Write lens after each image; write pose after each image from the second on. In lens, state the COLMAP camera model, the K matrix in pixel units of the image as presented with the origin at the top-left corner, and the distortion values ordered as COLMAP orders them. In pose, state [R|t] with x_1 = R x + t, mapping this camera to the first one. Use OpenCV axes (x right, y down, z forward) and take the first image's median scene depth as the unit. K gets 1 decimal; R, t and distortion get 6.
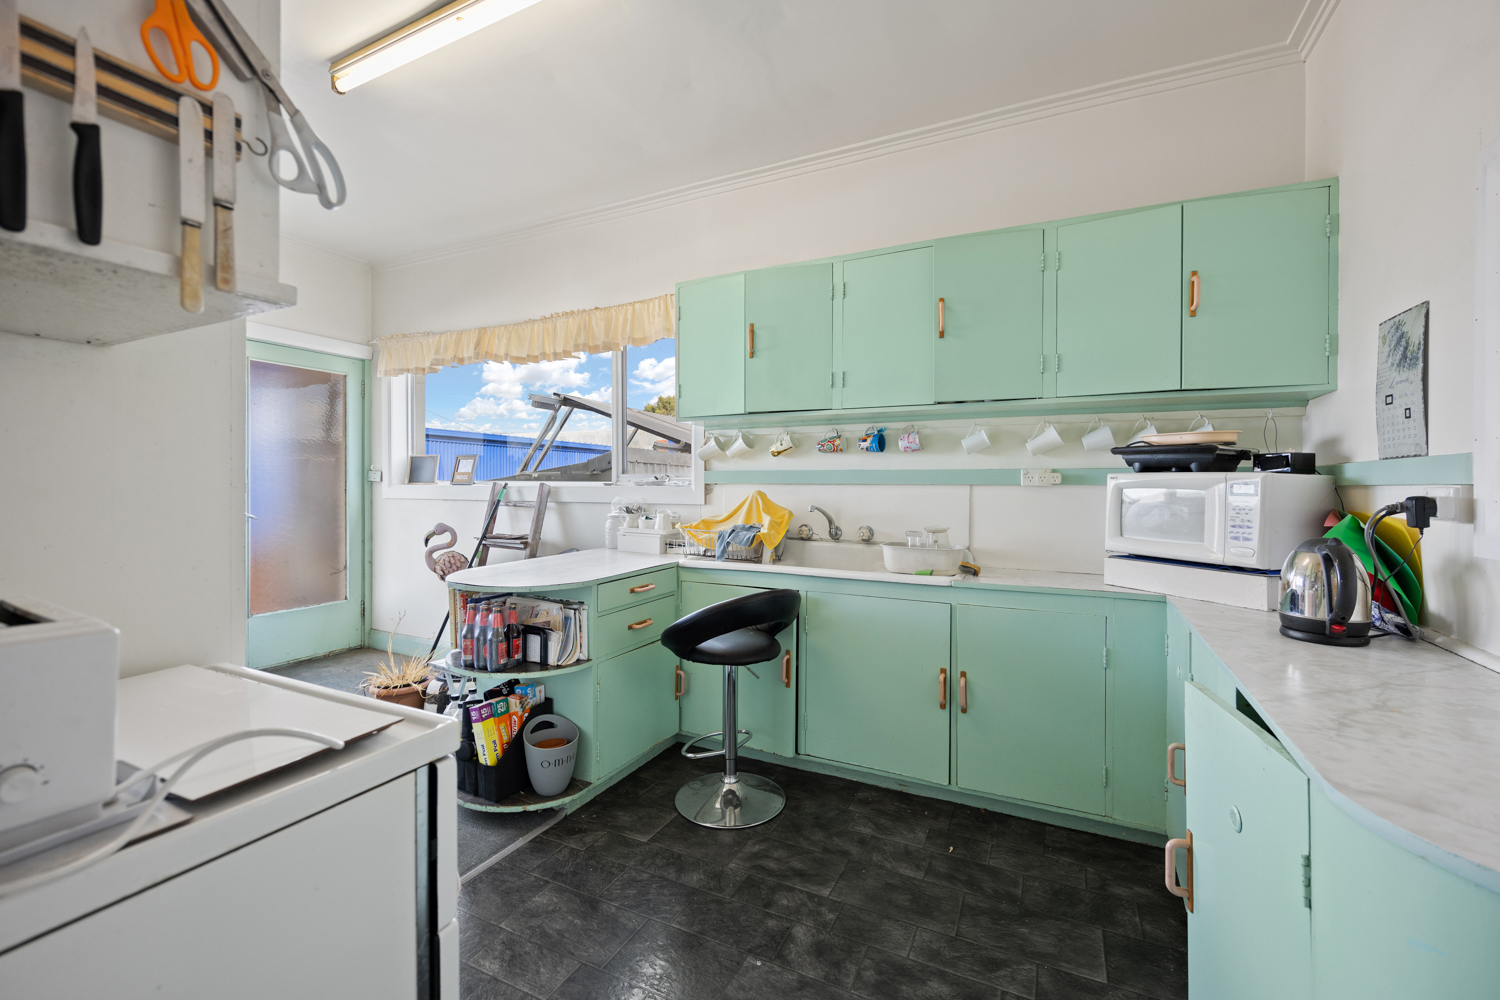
lens RADIAL K [[621.3, 0, 749.8], [0, 621.3, 492.5], [0, 0, 1]] dist [0.001209, 0.000093]
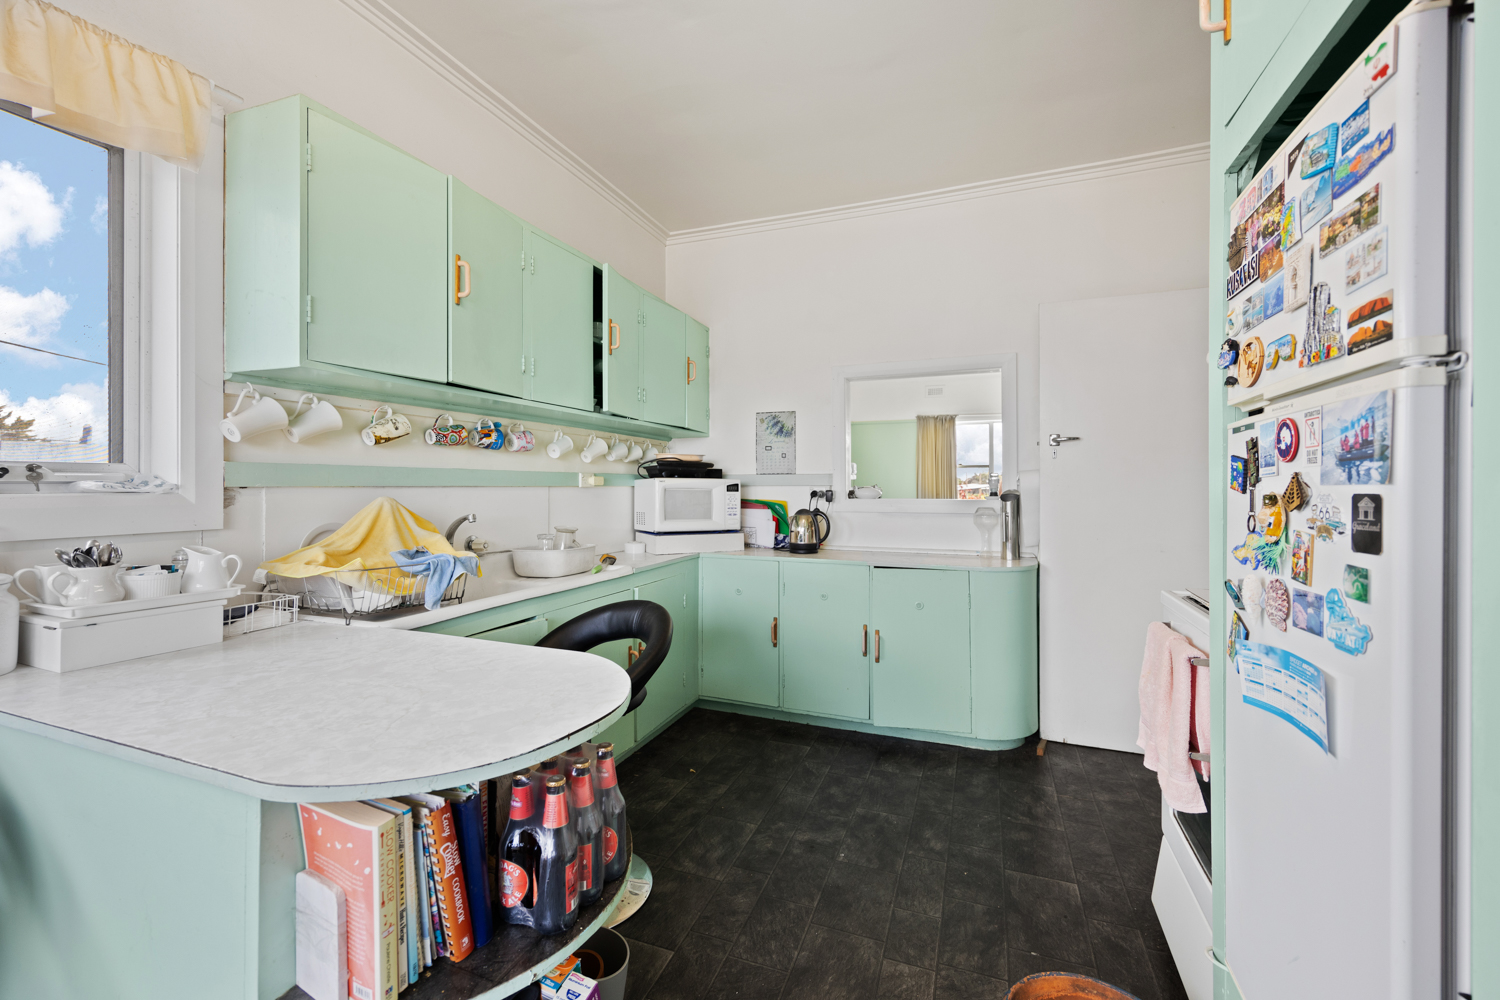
lens RADIAL K [[621.3, 0, 749.0], [0, 621.3, 488.5], [0, 0, 1]] dist [0.001209, 0.000093]
pose [[-0.088012, -0.008736, 0.996081, -0.954710], [0.012344, 0.999875, 0.009860, -0.019748], [-0.996043, 0.013164, -0.087894, 0.983697]]
